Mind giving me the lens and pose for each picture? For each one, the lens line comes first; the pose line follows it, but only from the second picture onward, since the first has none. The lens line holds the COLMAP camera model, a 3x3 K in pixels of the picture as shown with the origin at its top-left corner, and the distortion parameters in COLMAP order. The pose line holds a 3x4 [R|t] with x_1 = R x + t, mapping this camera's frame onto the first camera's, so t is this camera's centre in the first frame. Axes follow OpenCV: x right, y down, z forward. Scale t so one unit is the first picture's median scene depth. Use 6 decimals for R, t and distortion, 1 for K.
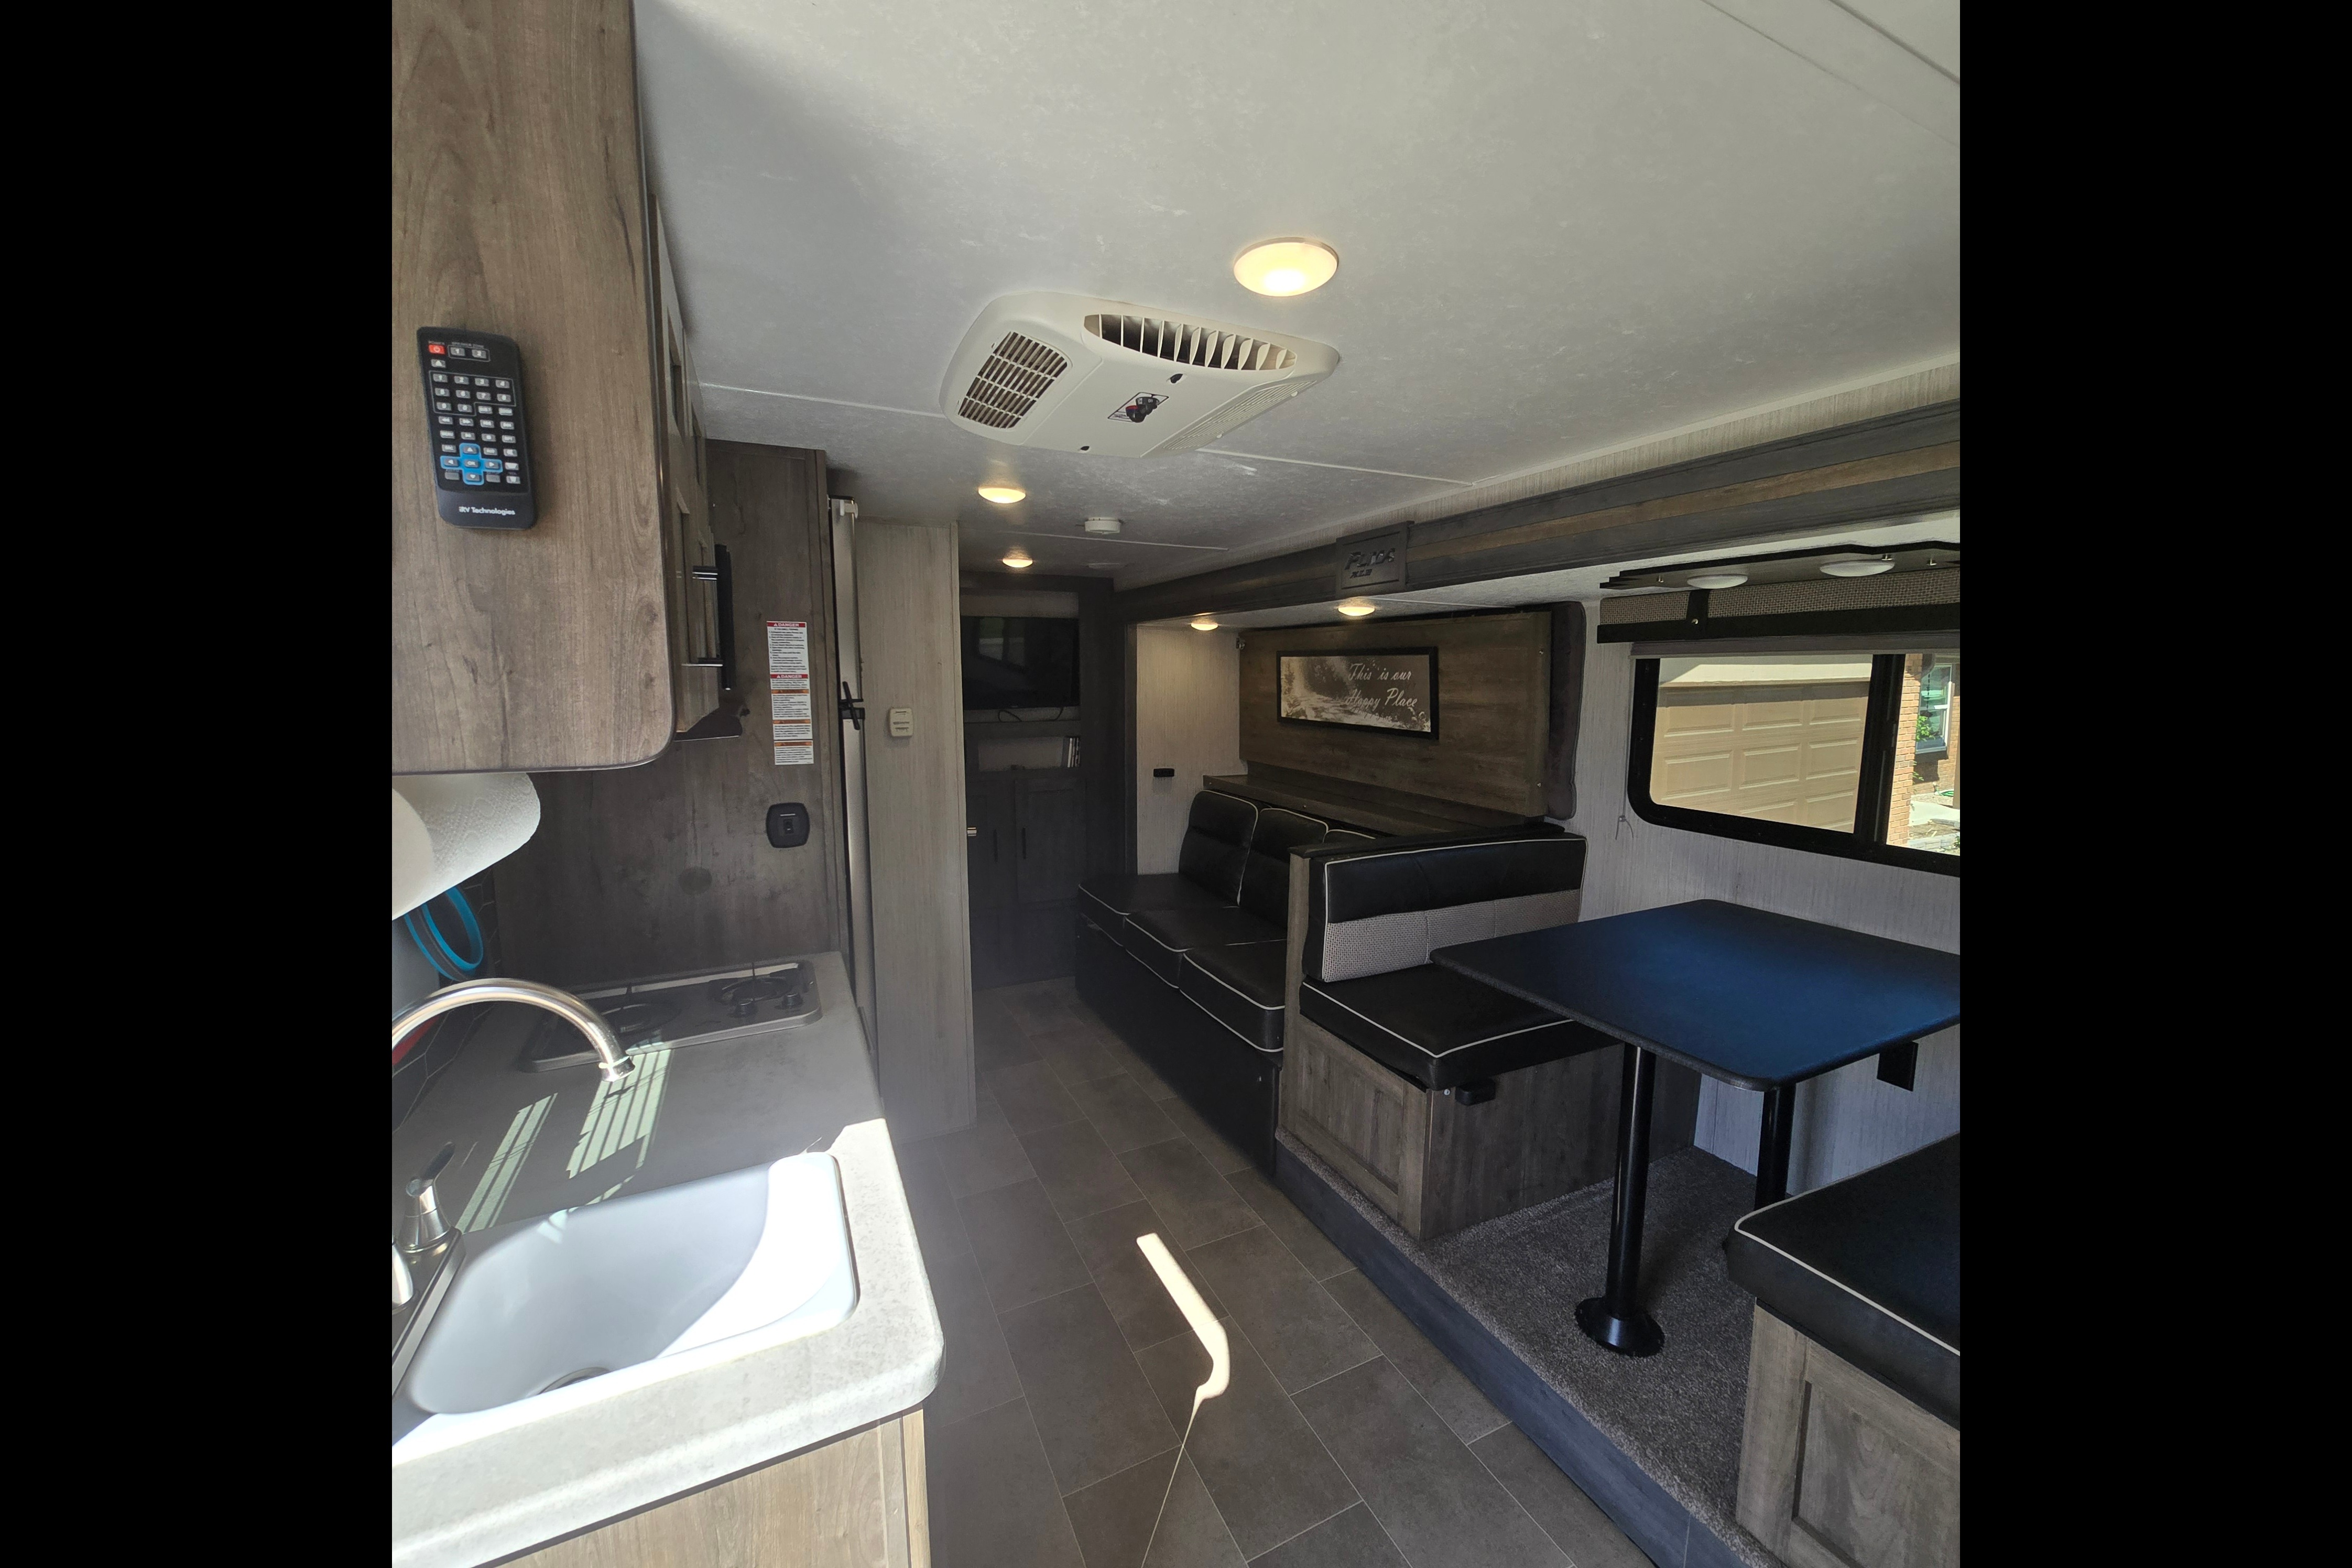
lens RADIAL K [[859.8, 0, 1180.6], [0, 859.8, 783.0], [0, 0, 1]] dist [0.000622, 0.000018]
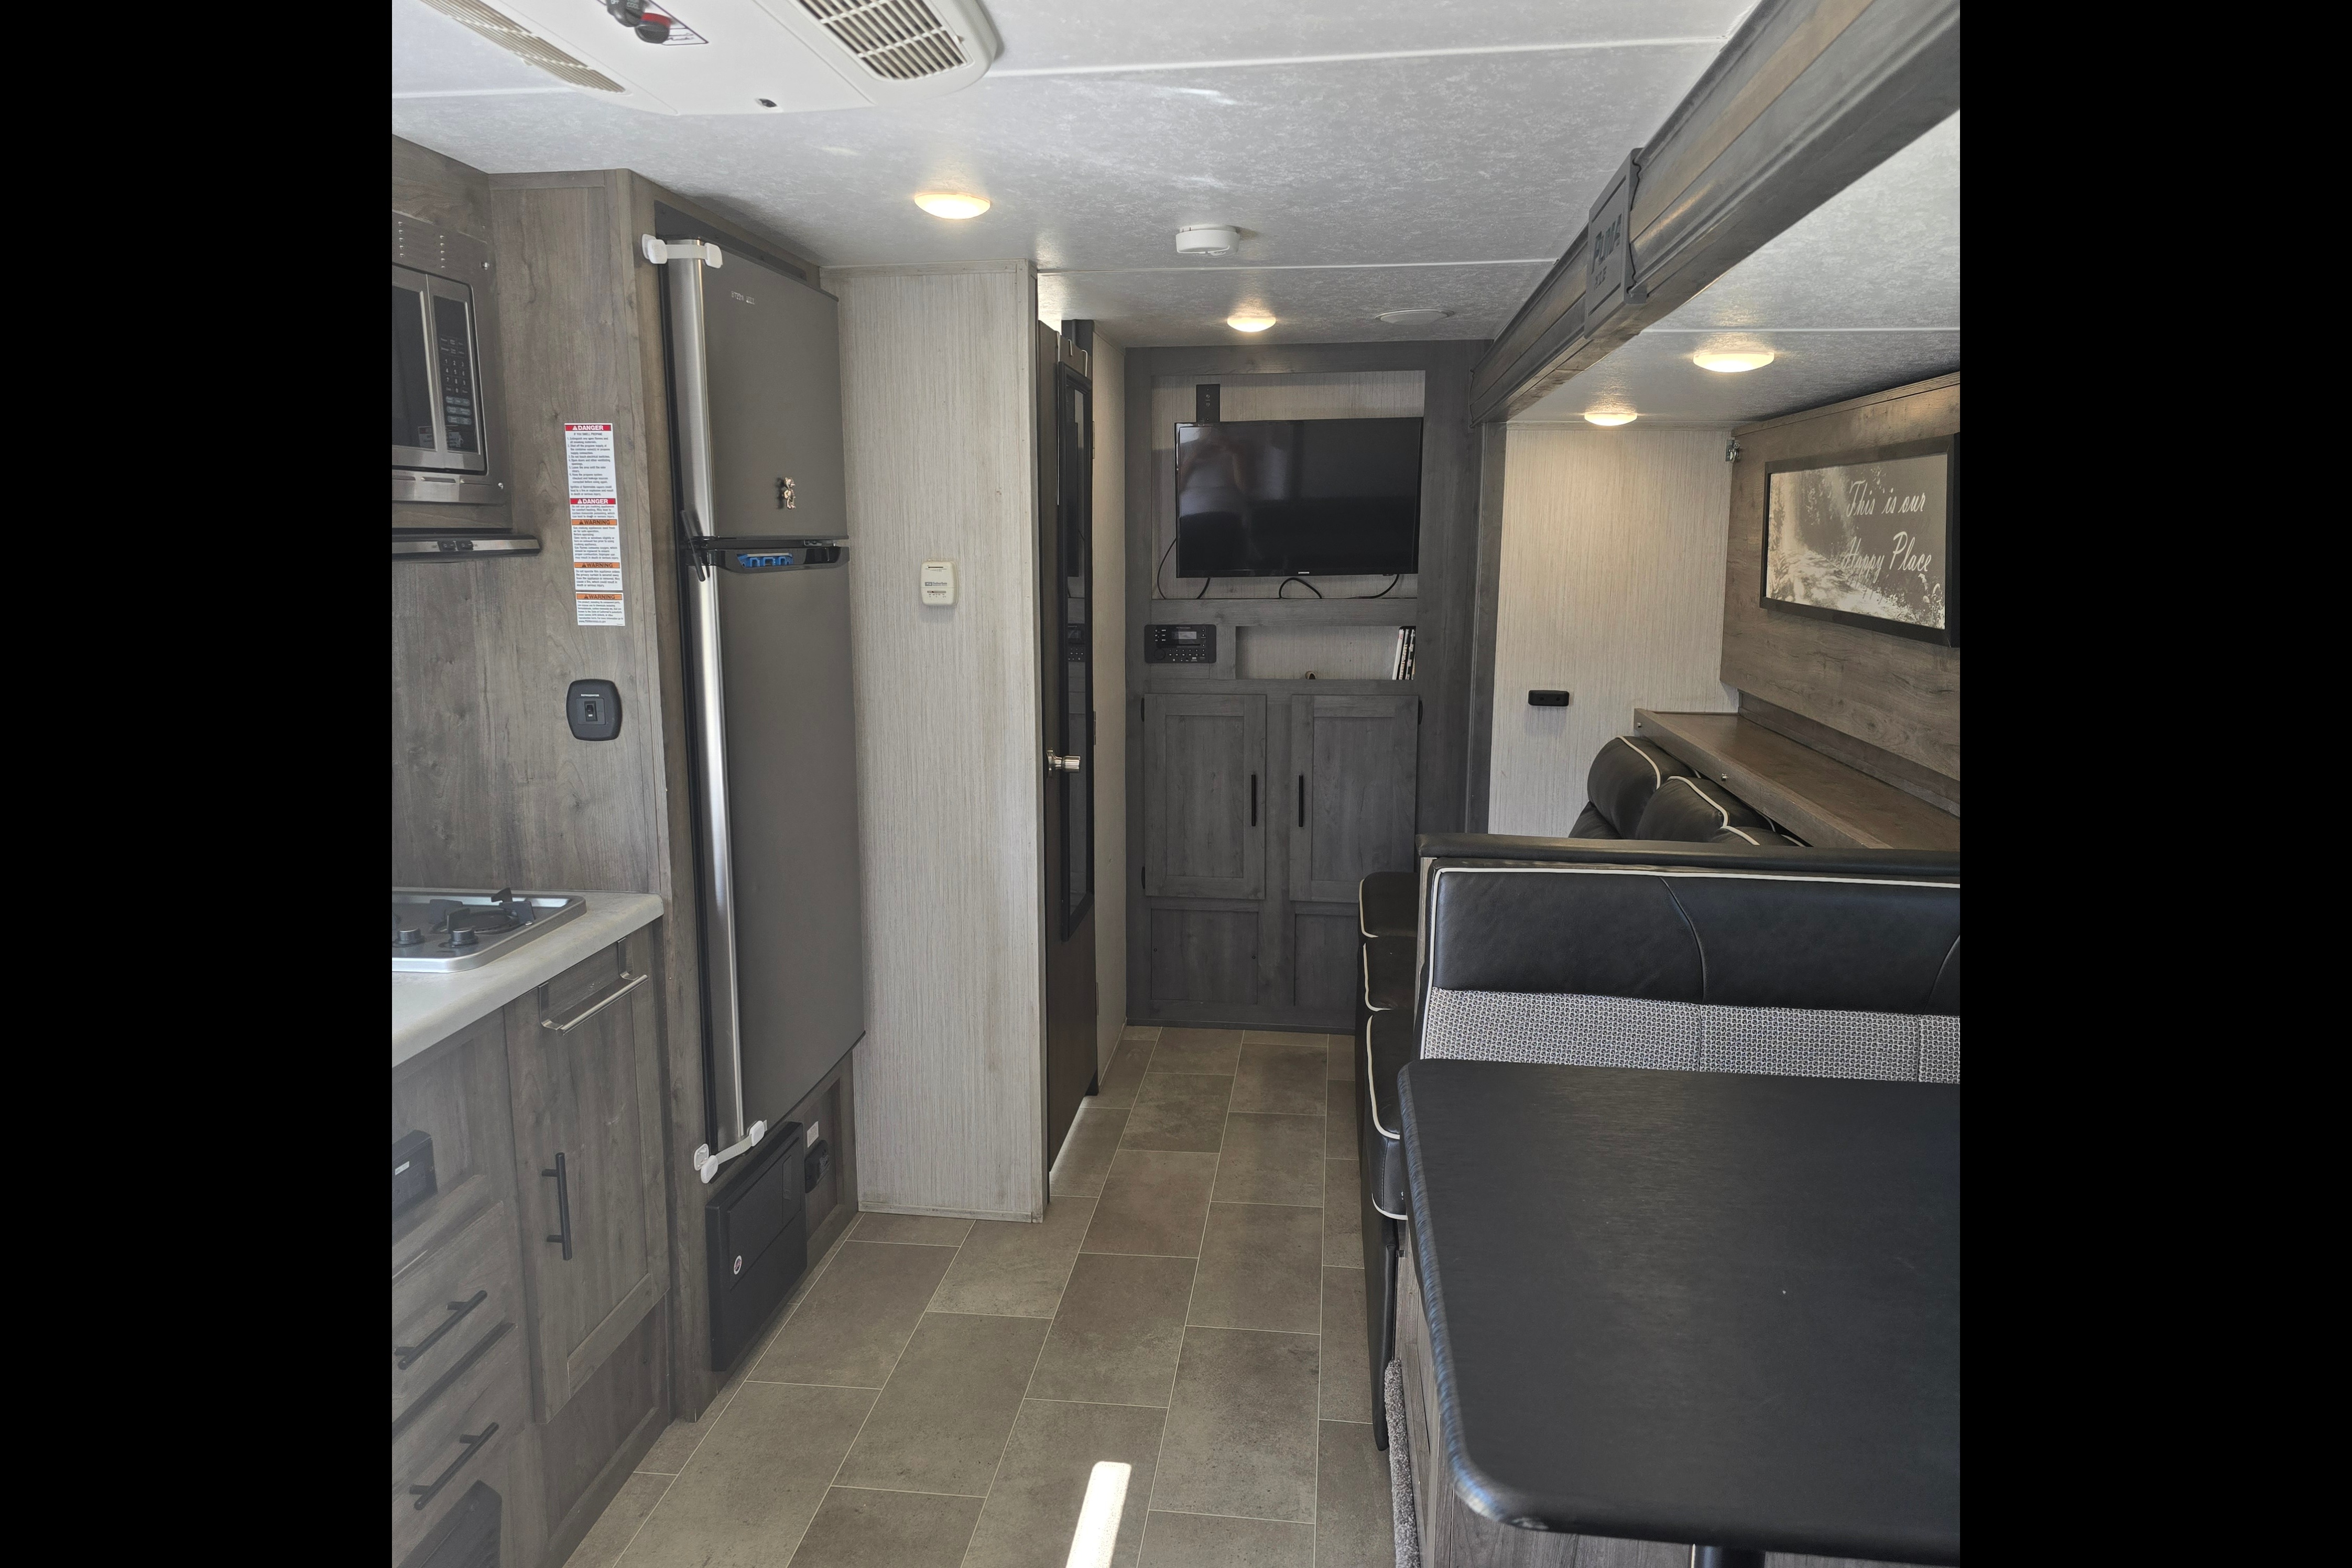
lens RADIAL K [[1408.2, 0, 1147.2], [0, 1408.2, 772.7], [0, 0, 1]] dist [0.085801, -0.102171]
pose [[0.832740, 0.089745, -0.546343, 0.436966], [-0.069167, 0.995908, 0.058168, 0.000000], [0.549327, -0.010649, 0.835539, 0.190859]]
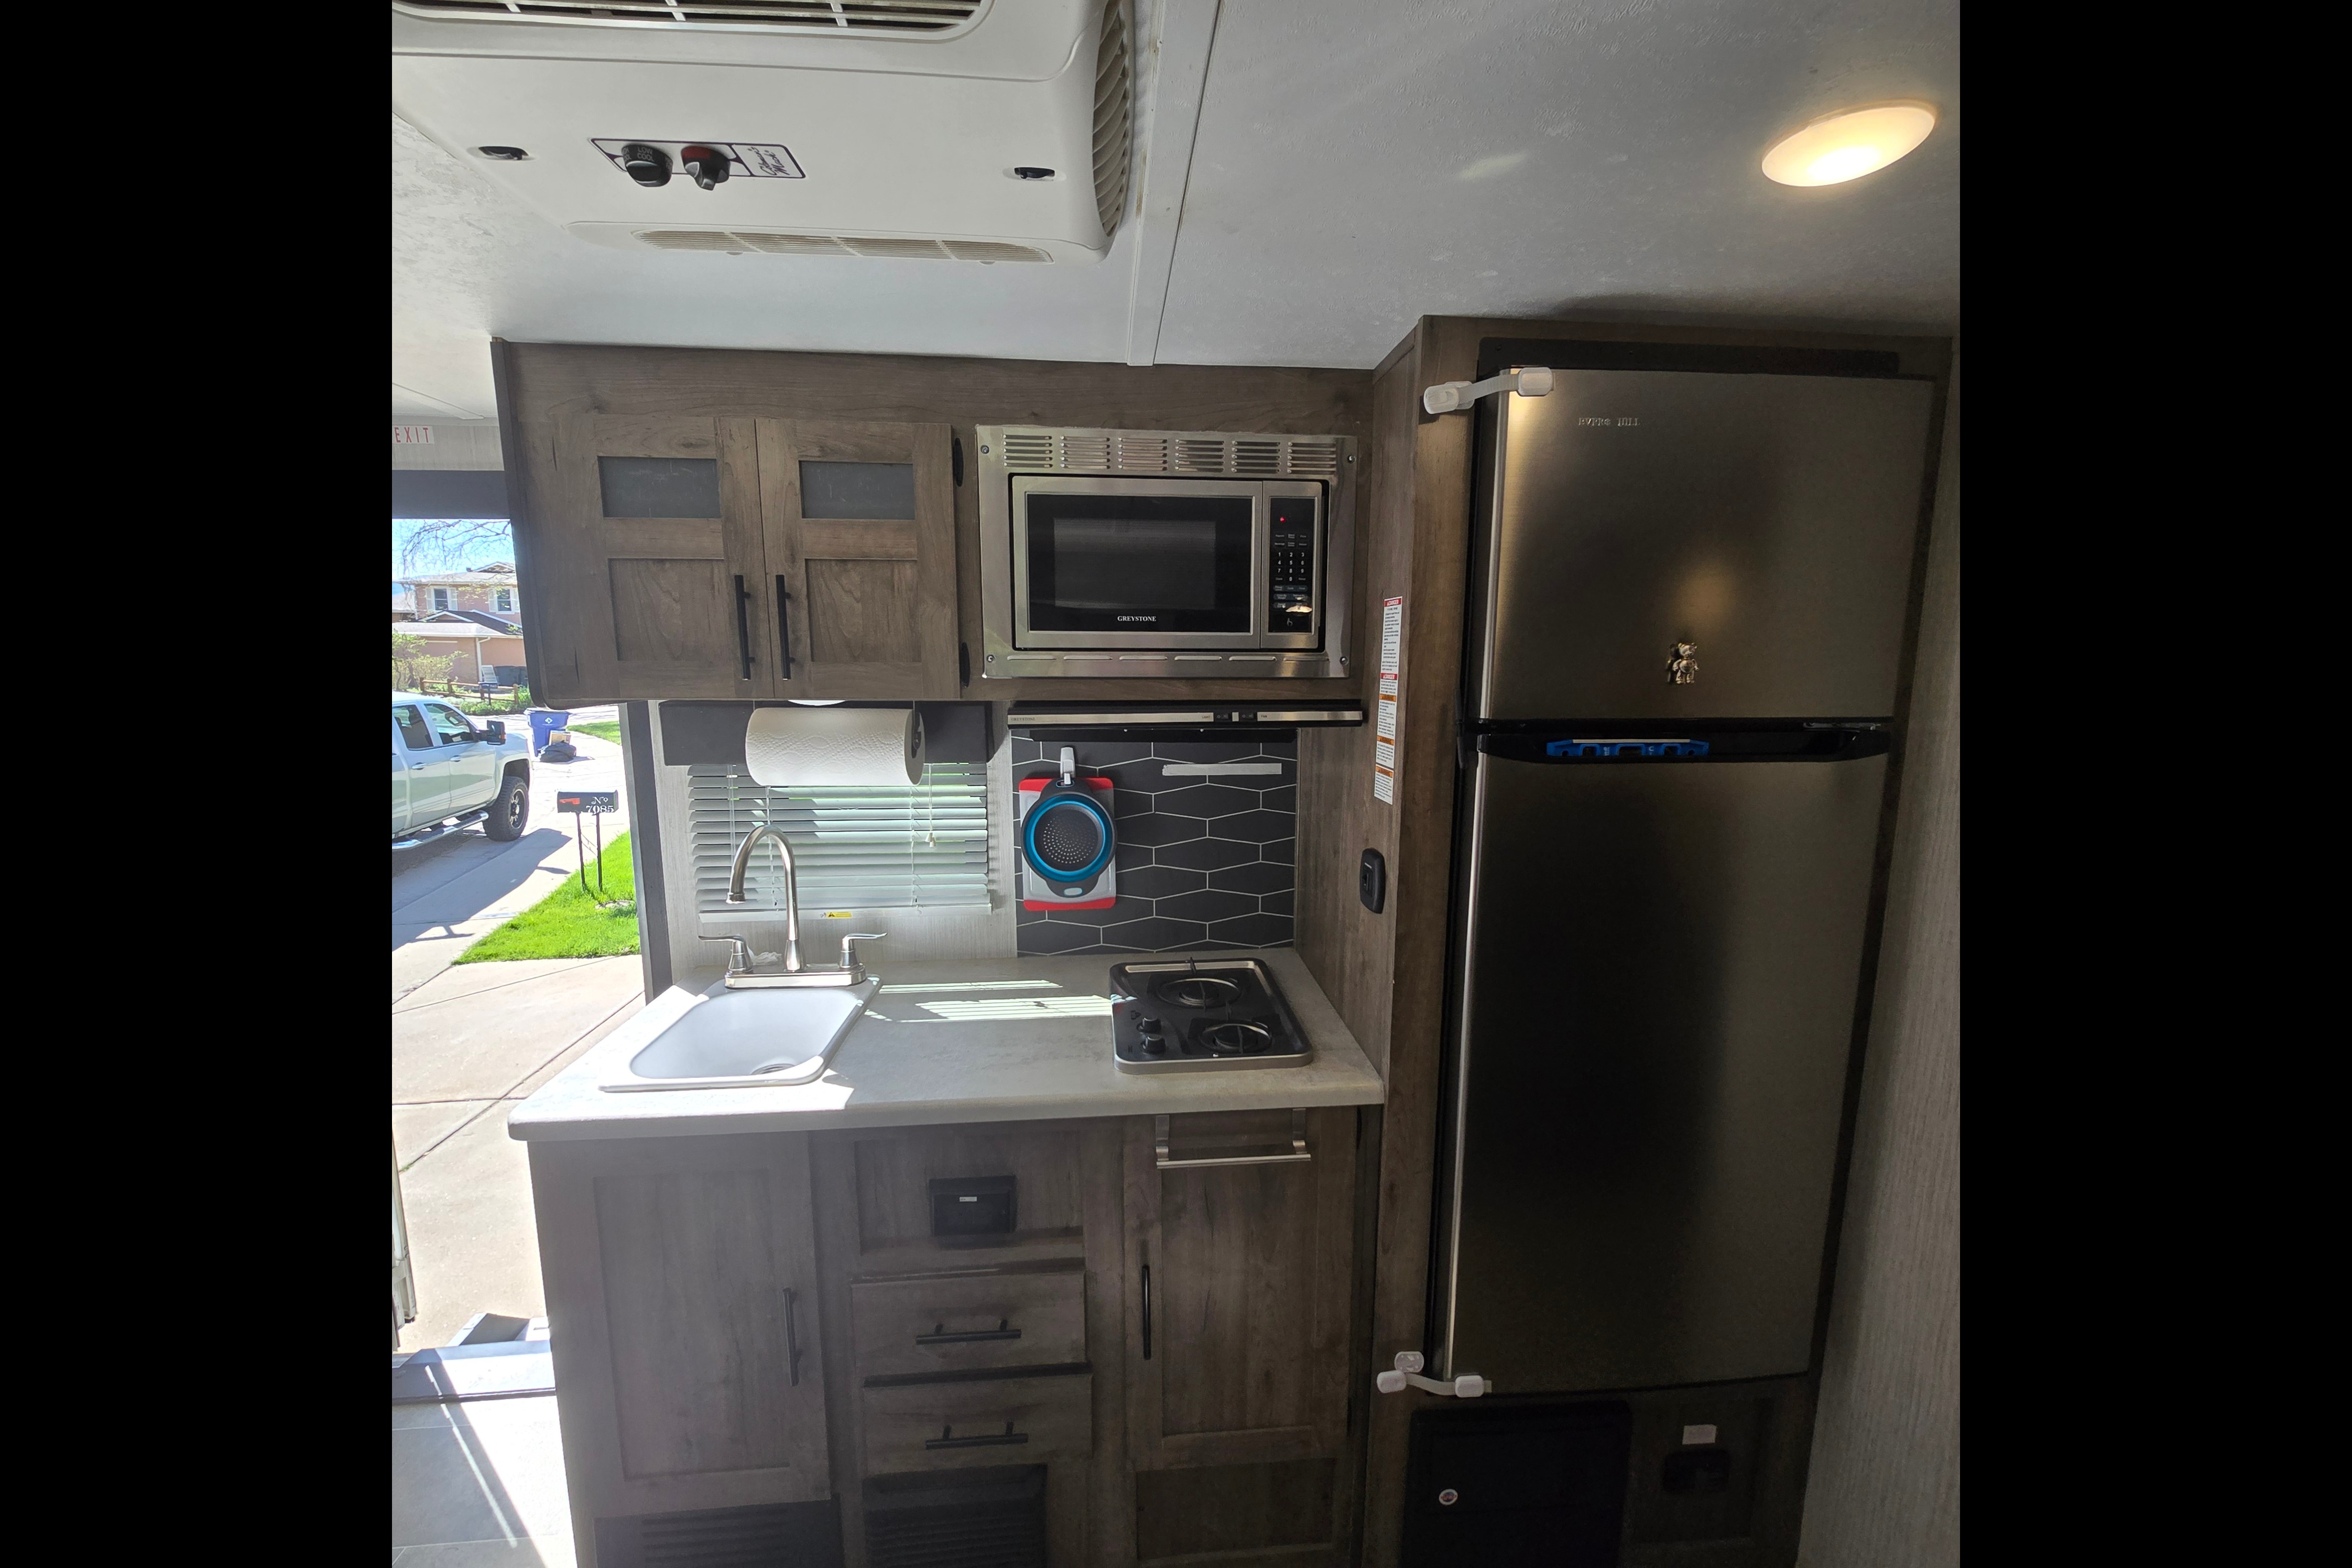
lens RADIAL K [[859.8, 0, 1180.6], [0, 859.8, 783.0], [0, 0, 1]] dist [0.000622, 0.000018]
pose [[-0.356416, 0.138127, -0.924061, 0.196182], [-0.125164, 0.973039, 0.193725, -0.113066], [0.925906, 0.184705, -0.329518, 0.799304]]
